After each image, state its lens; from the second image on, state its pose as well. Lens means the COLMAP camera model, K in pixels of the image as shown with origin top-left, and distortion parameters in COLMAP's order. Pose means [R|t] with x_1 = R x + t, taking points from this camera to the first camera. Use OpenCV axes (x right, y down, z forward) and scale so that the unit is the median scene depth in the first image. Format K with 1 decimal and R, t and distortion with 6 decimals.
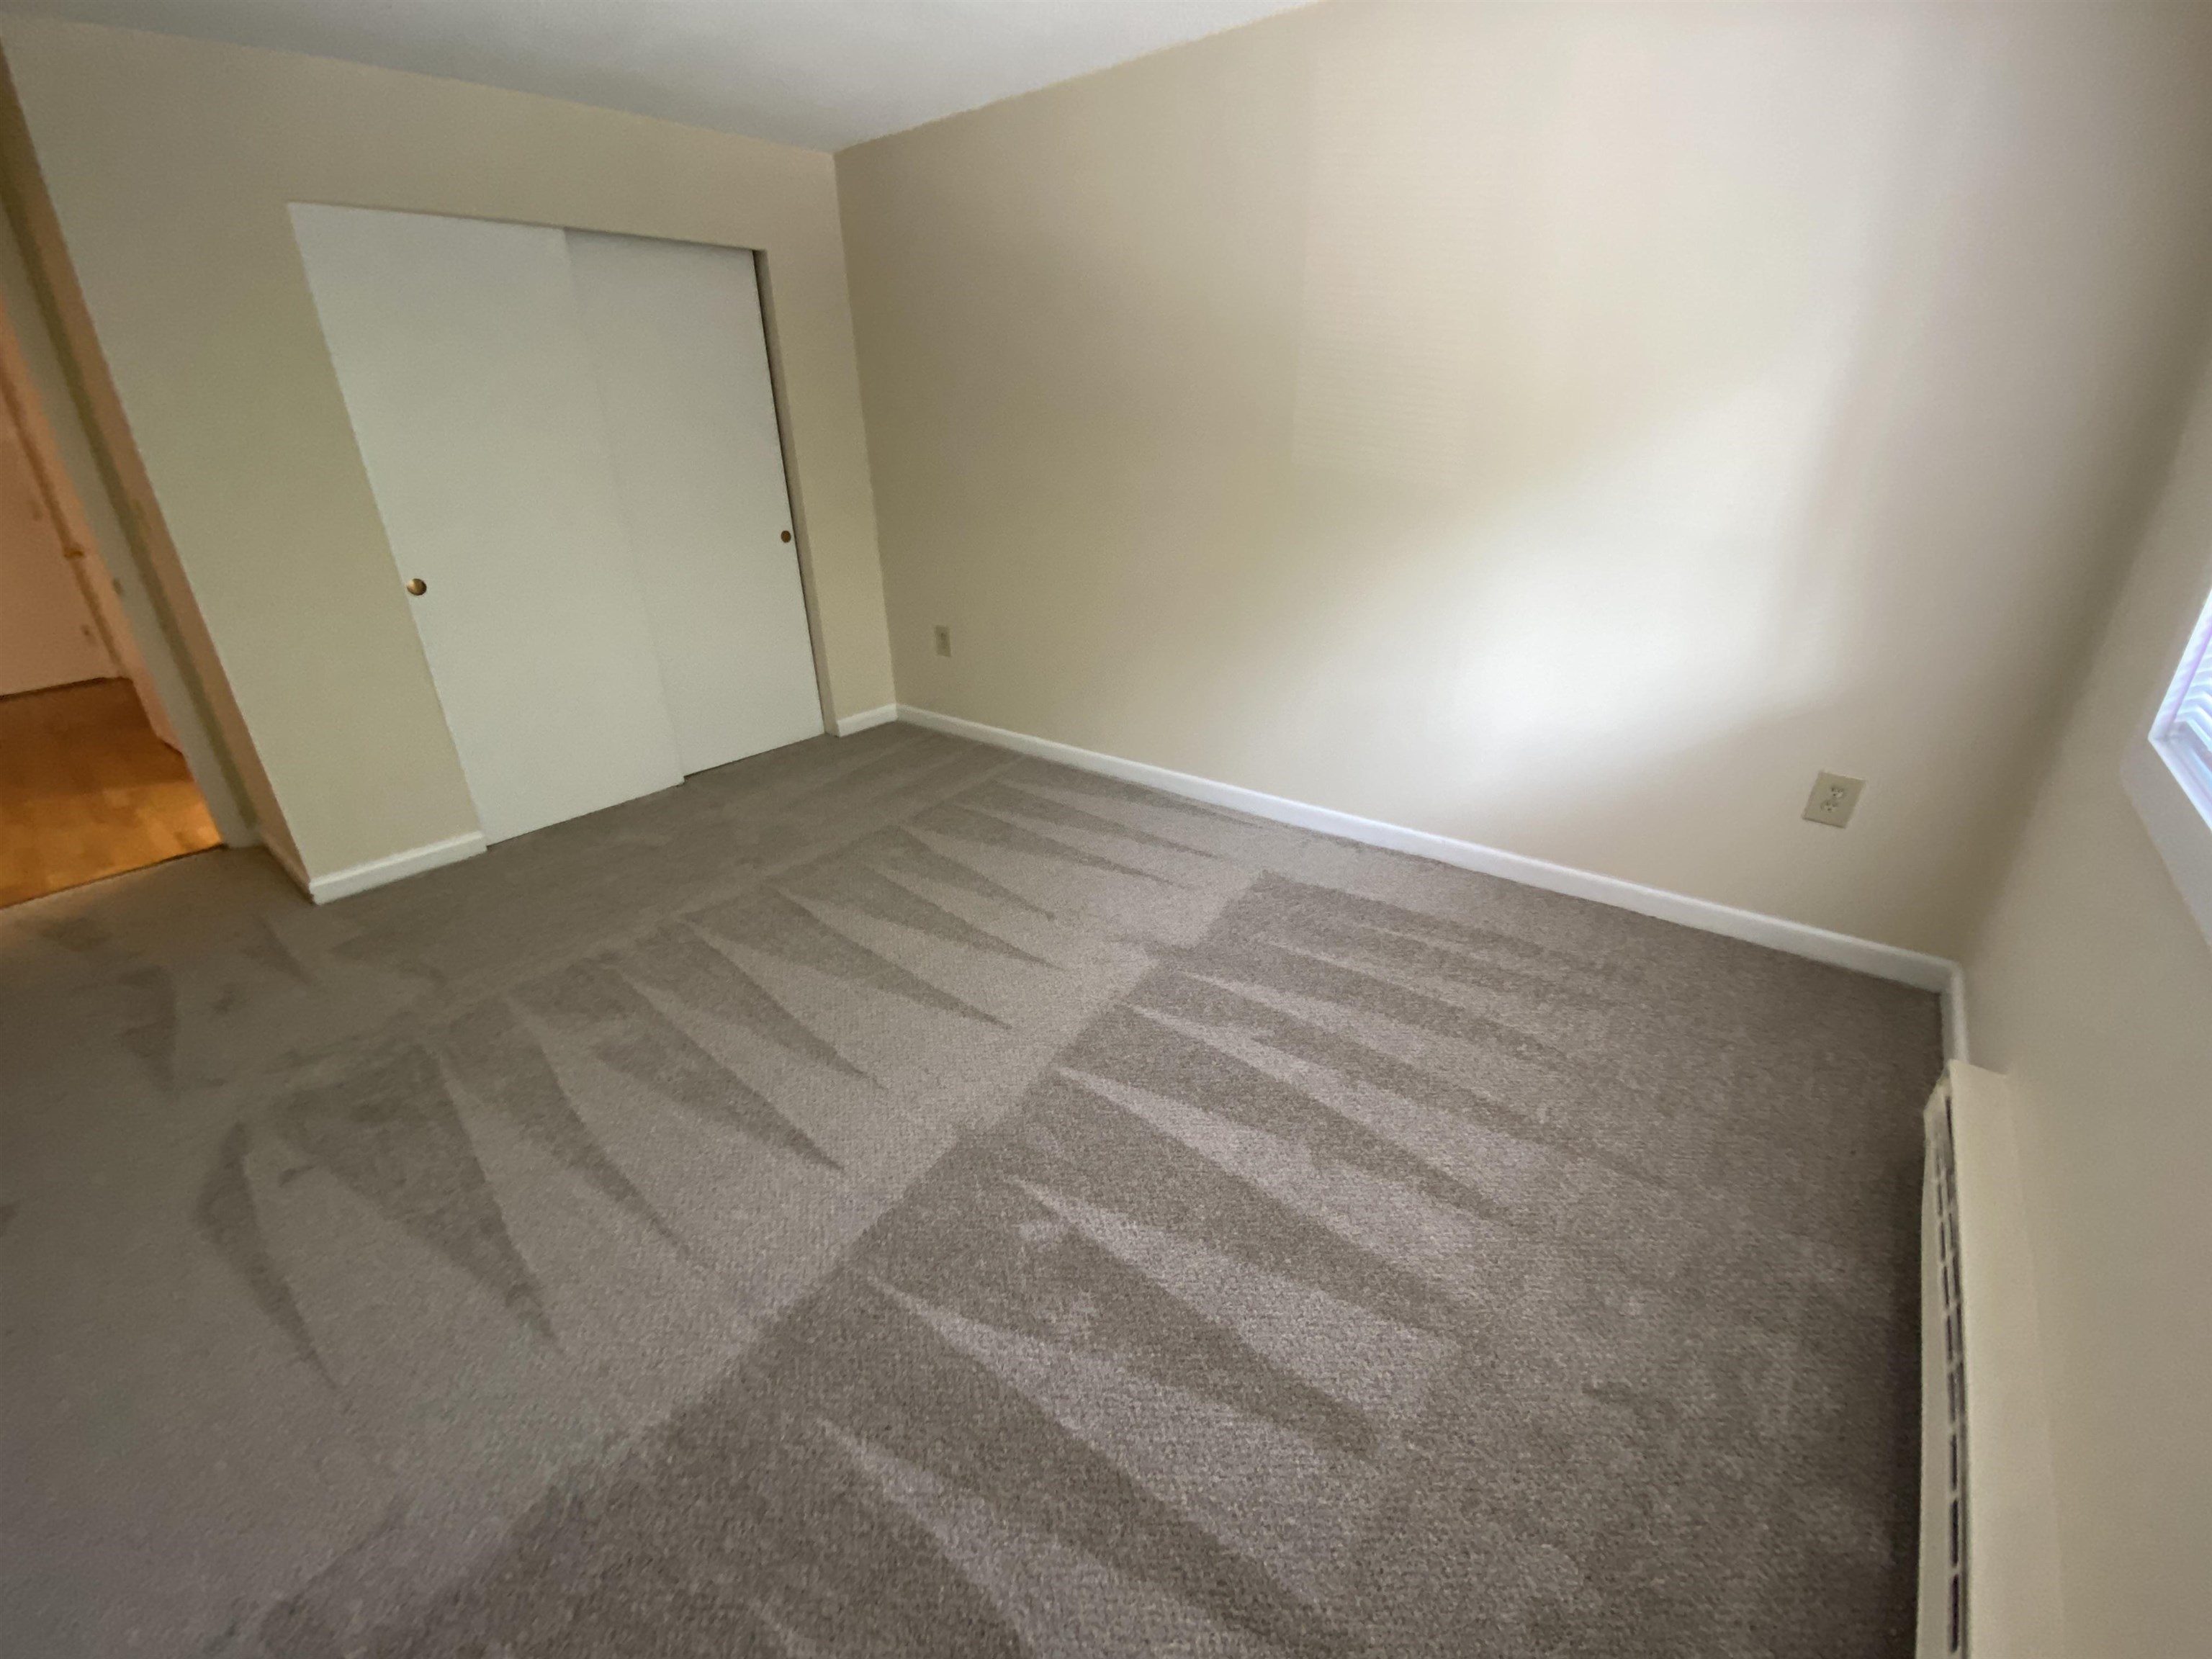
lens RADIAL K [[896.8, 0, 1104.1], [0, 896.8, 822.2], [0, 0, 1]] dist [0.024277, -0.020470]
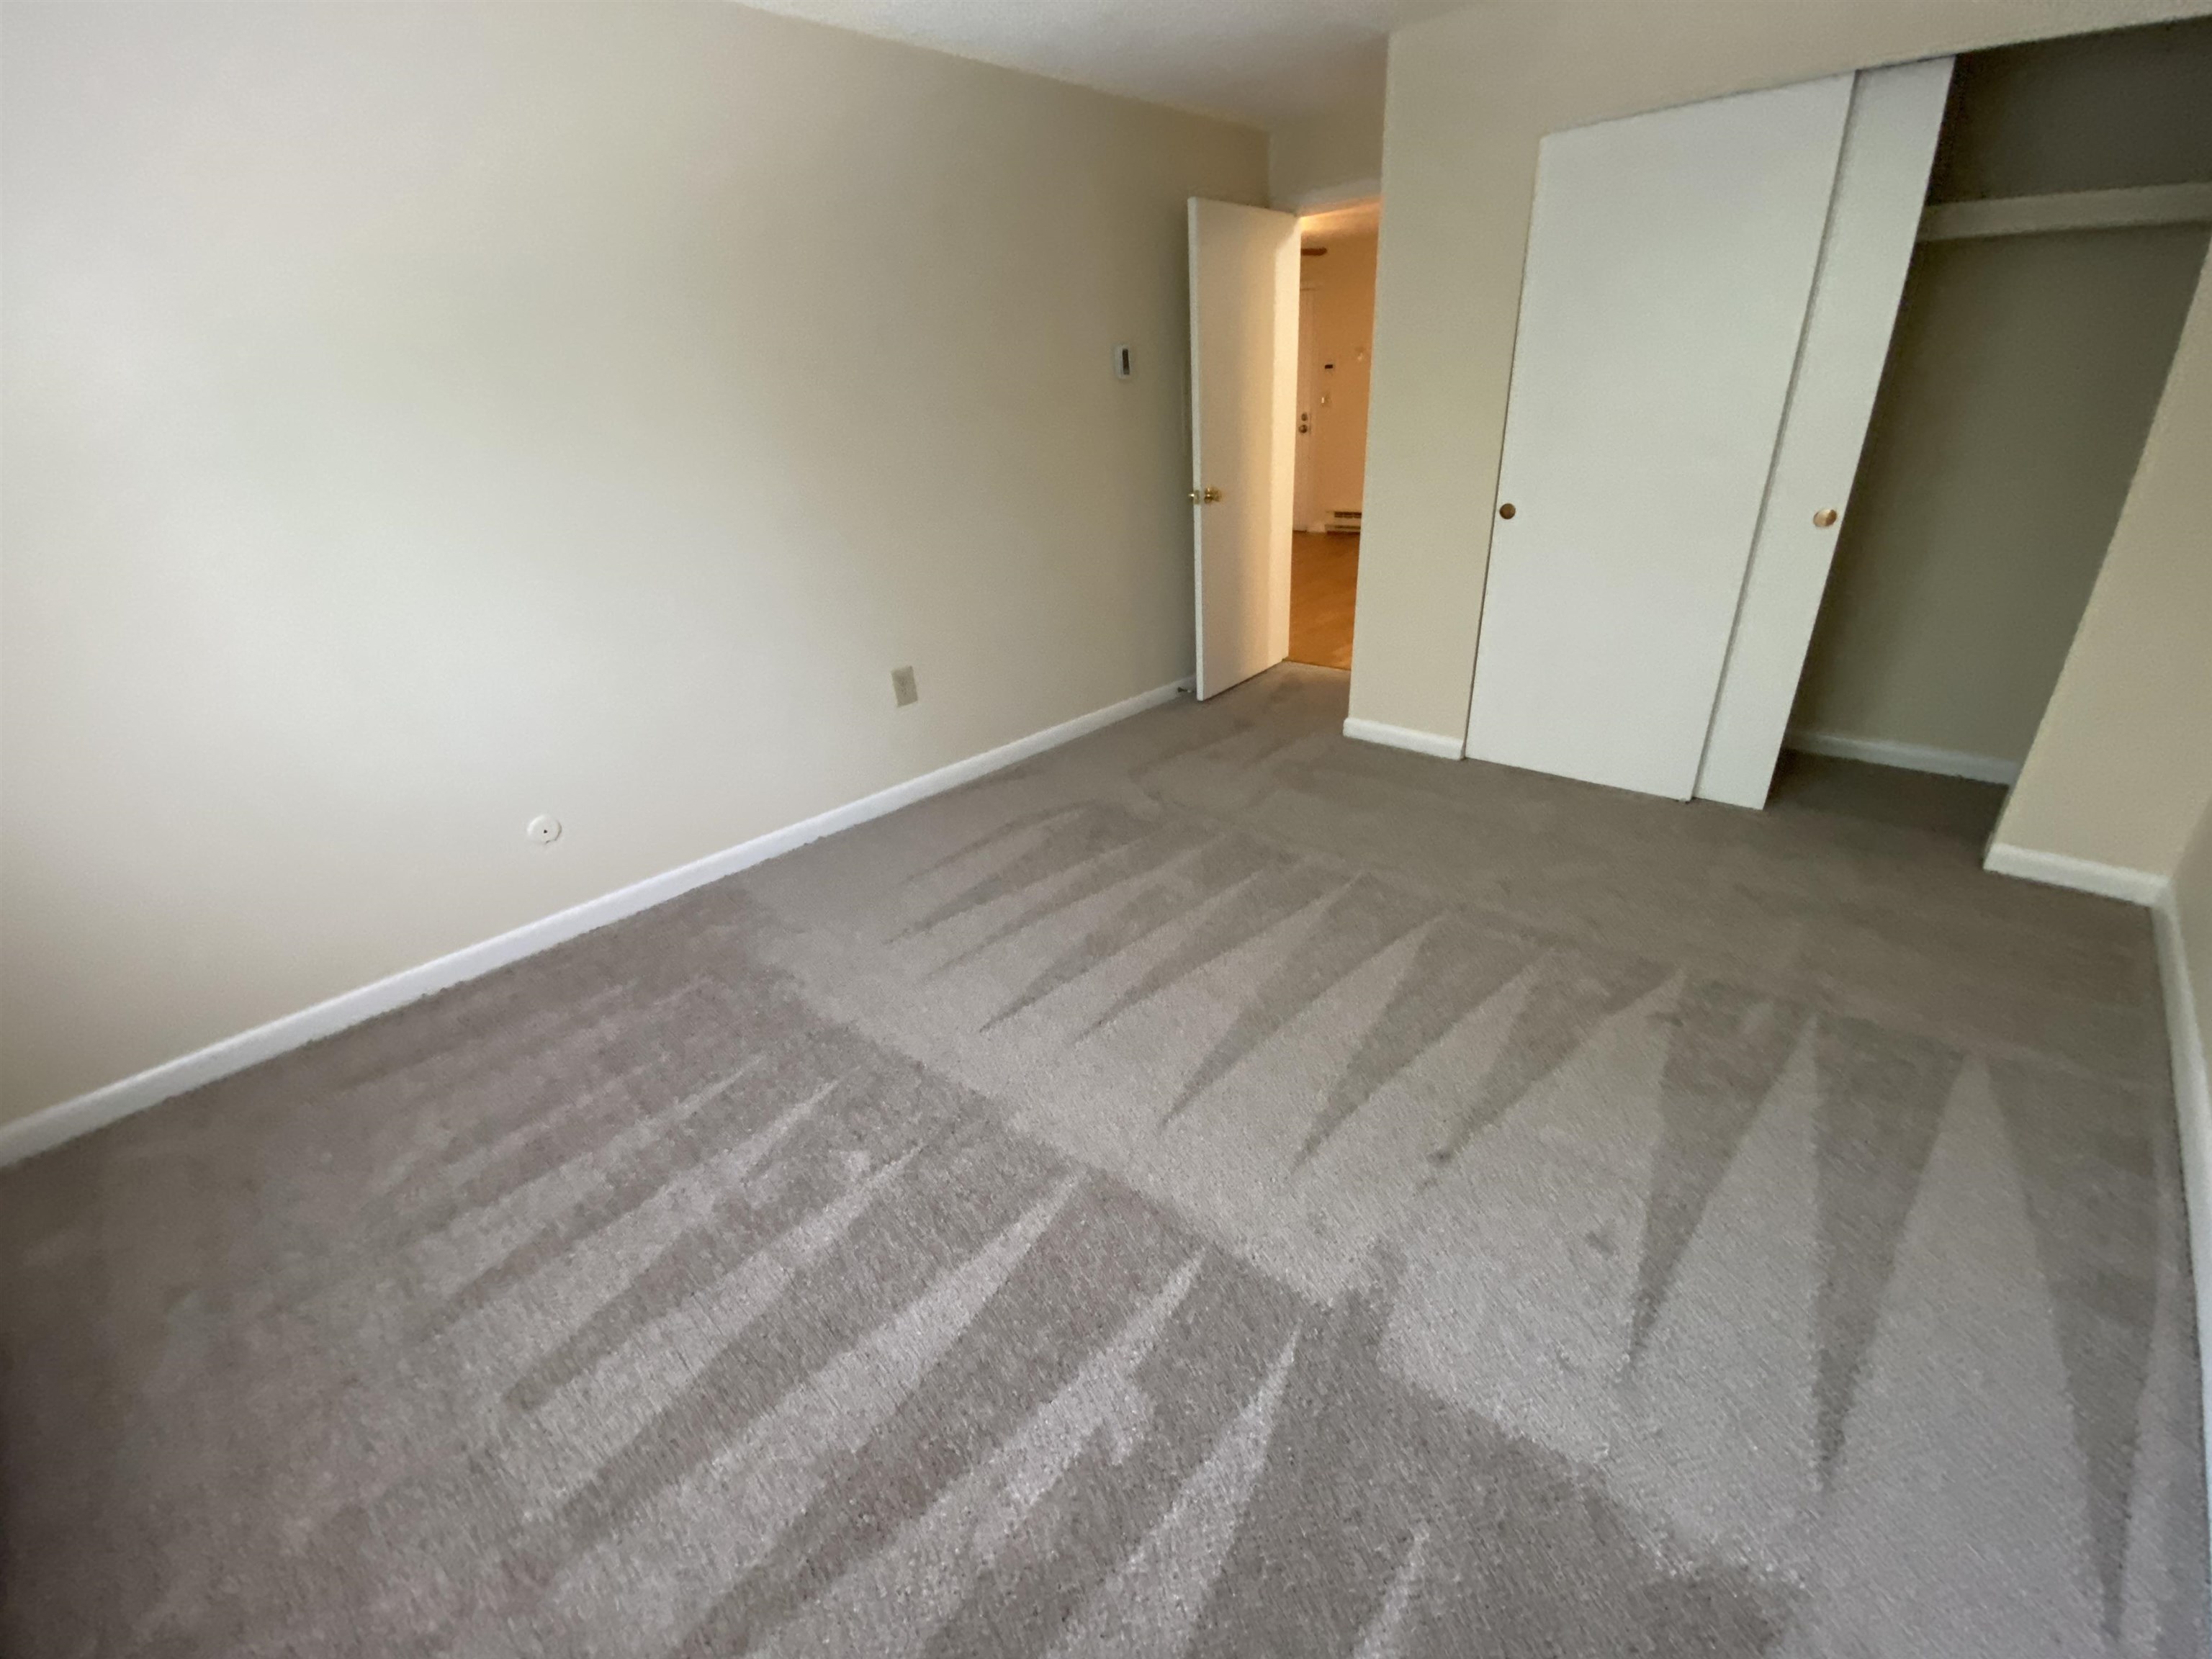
lens RADIAL K [[890.8, 0, 1106.0], [0, 890.8, 829.5], [0, 0, 1]] dist [0.020153, -0.019094]
pose [[-0.097357, 0.455140, -0.885081, 0.426634], [-0.340895, 0.820262, 0.459305, -0.302830], [0.935047, 0.346436, 0.075297, 0.667650]]
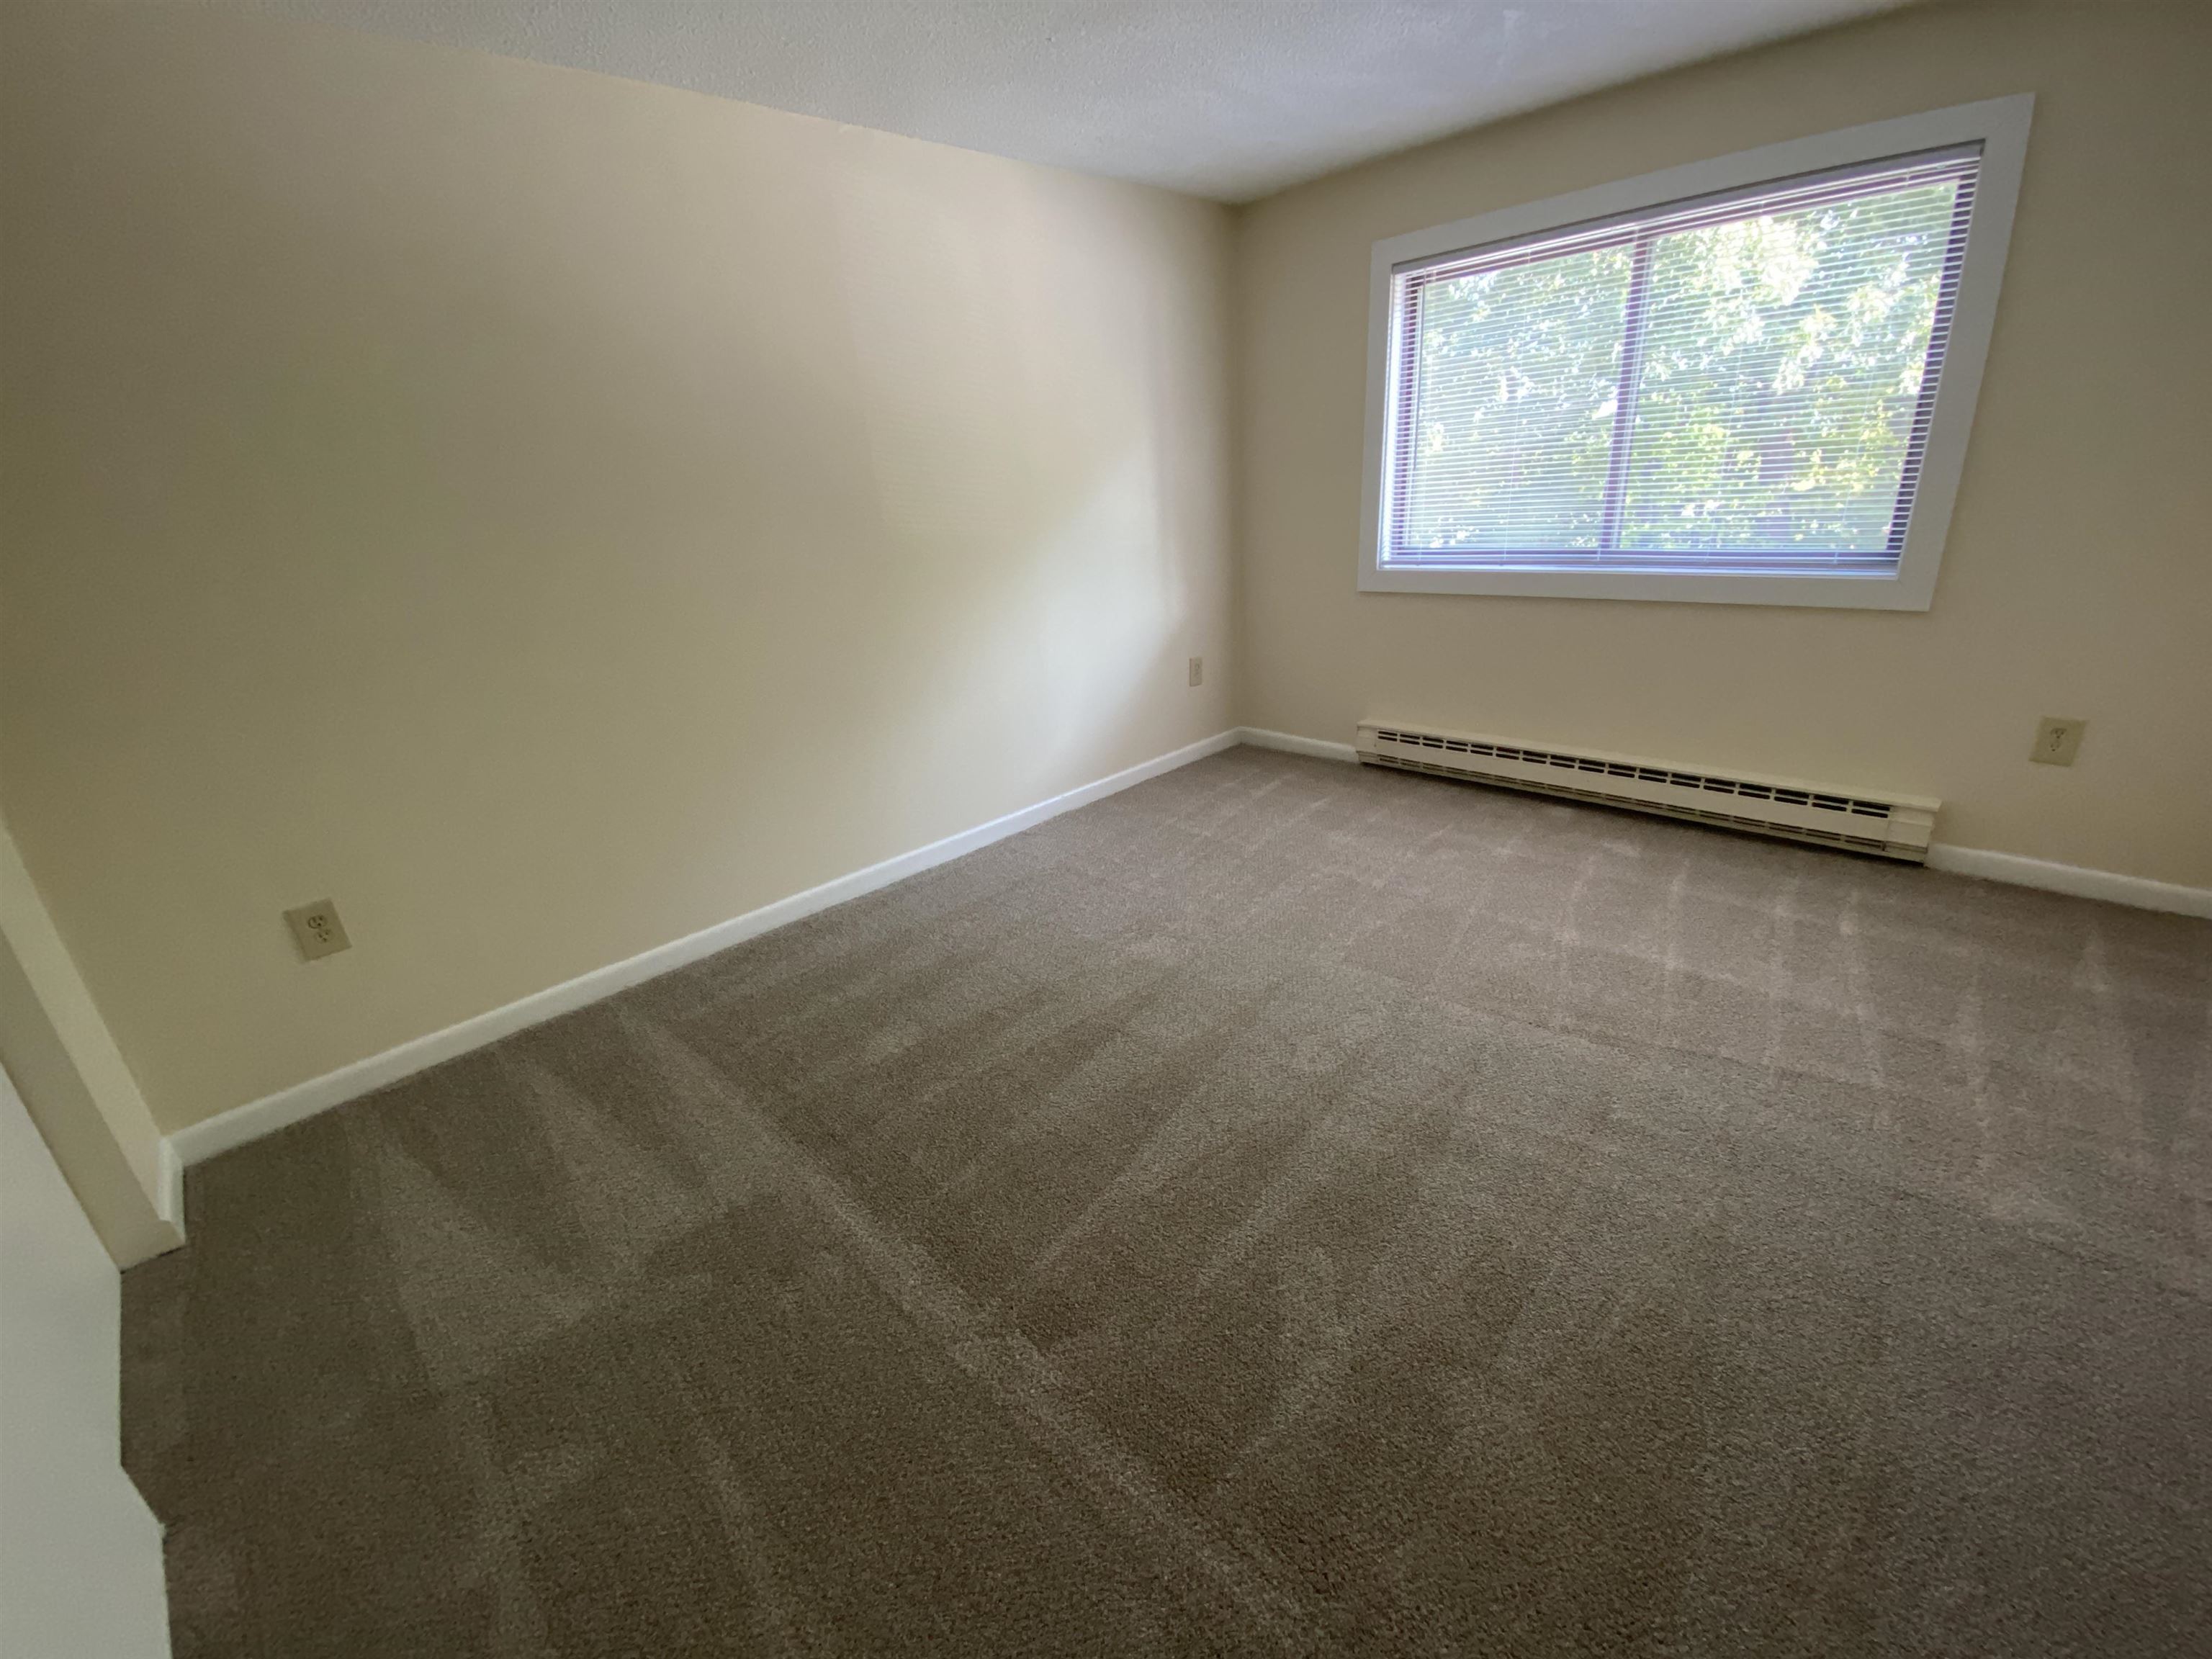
lens RADIAL K [[893.7, 0, 1106.1], [0, 893.7, 820.6], [0, 0, 1]] dist [0.035900, -0.030182]
pose [[0.119592, -0.342168, 0.931997, -0.919752], [0.464815, 0.848796, 0.251978, -0.272787], [-0.877294, 0.403071, 0.260554, 0.680754]]
